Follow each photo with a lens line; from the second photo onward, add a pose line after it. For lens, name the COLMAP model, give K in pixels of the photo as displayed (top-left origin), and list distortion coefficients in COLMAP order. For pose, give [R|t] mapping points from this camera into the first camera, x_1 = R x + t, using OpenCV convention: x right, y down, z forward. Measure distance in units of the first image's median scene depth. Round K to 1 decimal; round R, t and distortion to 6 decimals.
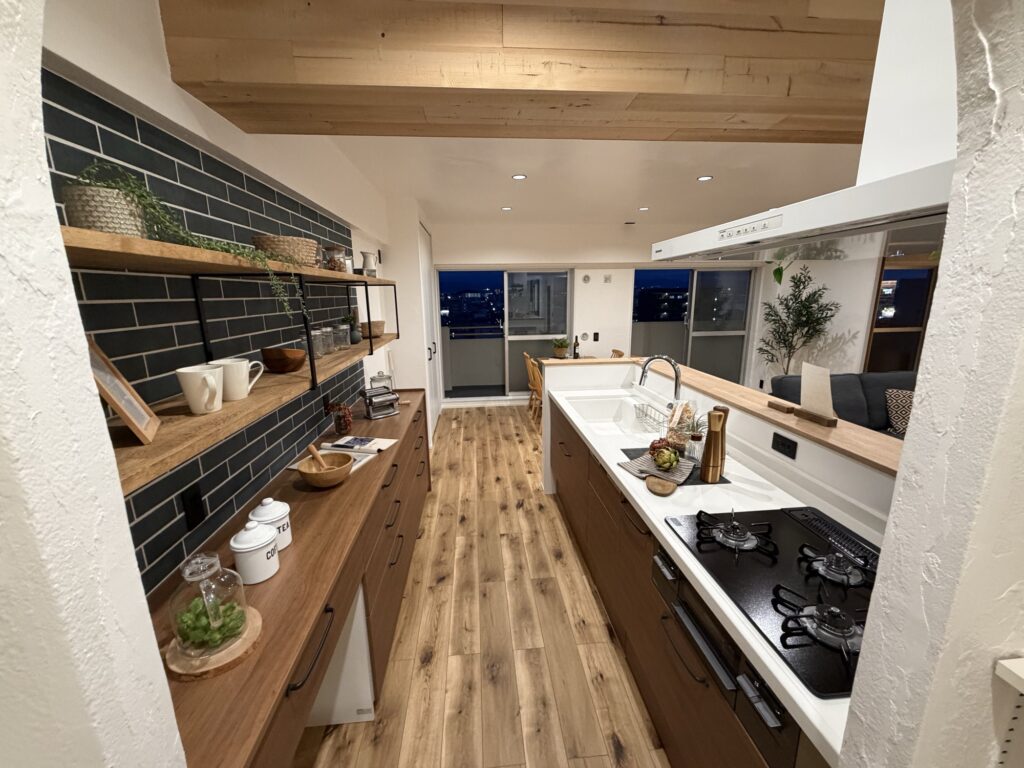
lens RADIAL K [[407.0, 0, 511.3], [0, 407.0, 381.7], [0, 0, 1]] dist [-0.000950, 0.000132]
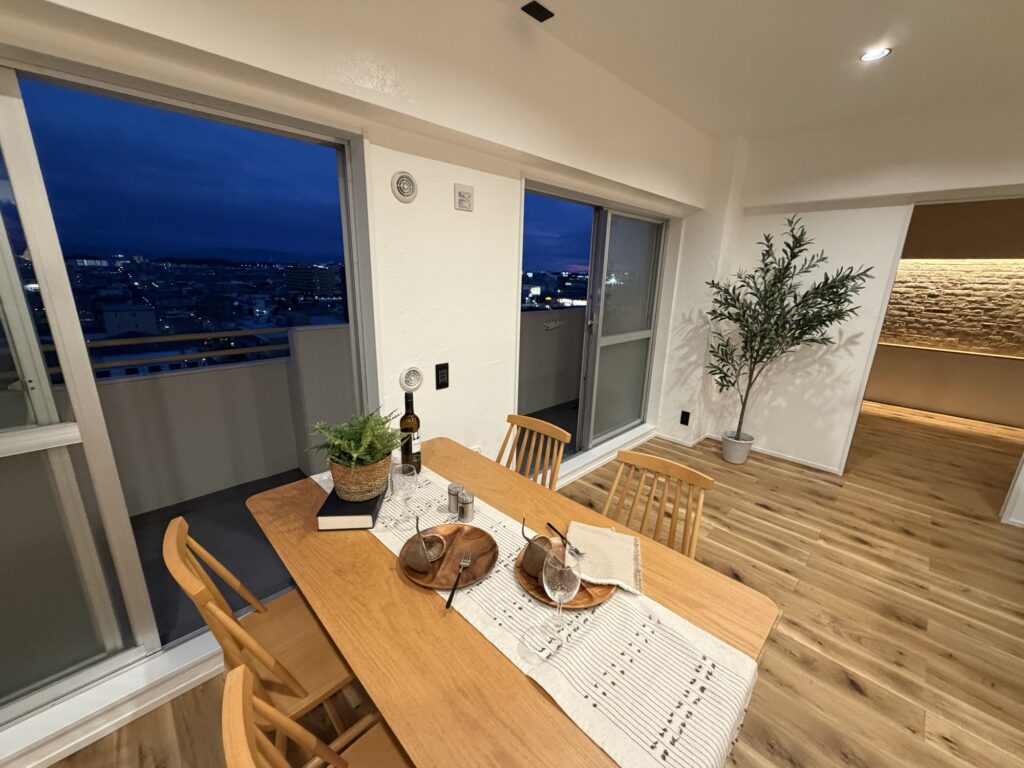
lens RADIAL K [[407.0, 0, 508.7], [0, 407.0, 383.6], [0, 0, 1]] dist [-0.000950, 0.000132]
pose [[0.774151, -0.133969, 0.618662, 0.046882], [0.097954, 0.990928, 0.092010, -0.140838], [-0.625376, -0.010629, 0.780251, 0.767460]]
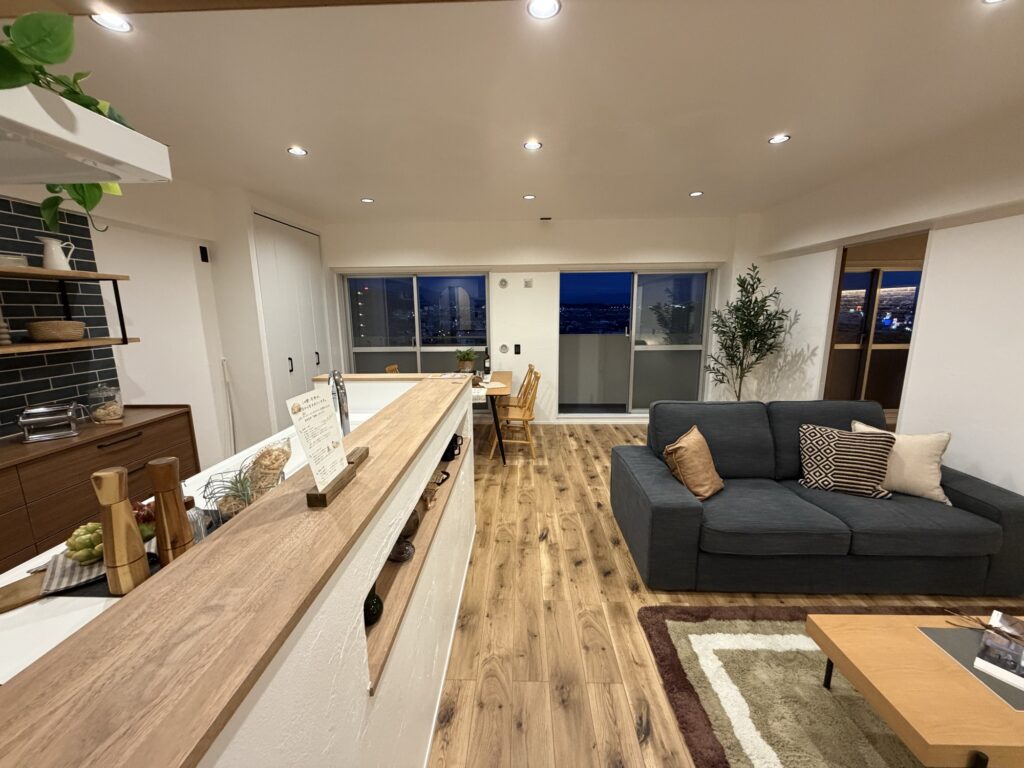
lens RADIAL K [[407.0, 0, 510.9], [0, 407.0, 385.6], [0, 0, 1]] dist [-0.000950, 0.000132]
pose [[0.993224, 0.025728, -0.113334, 0.322316], [-0.028446, 0.999344, -0.022427, -0.013082], [0.112682, 0.025499, 0.993304, 0.142006]]
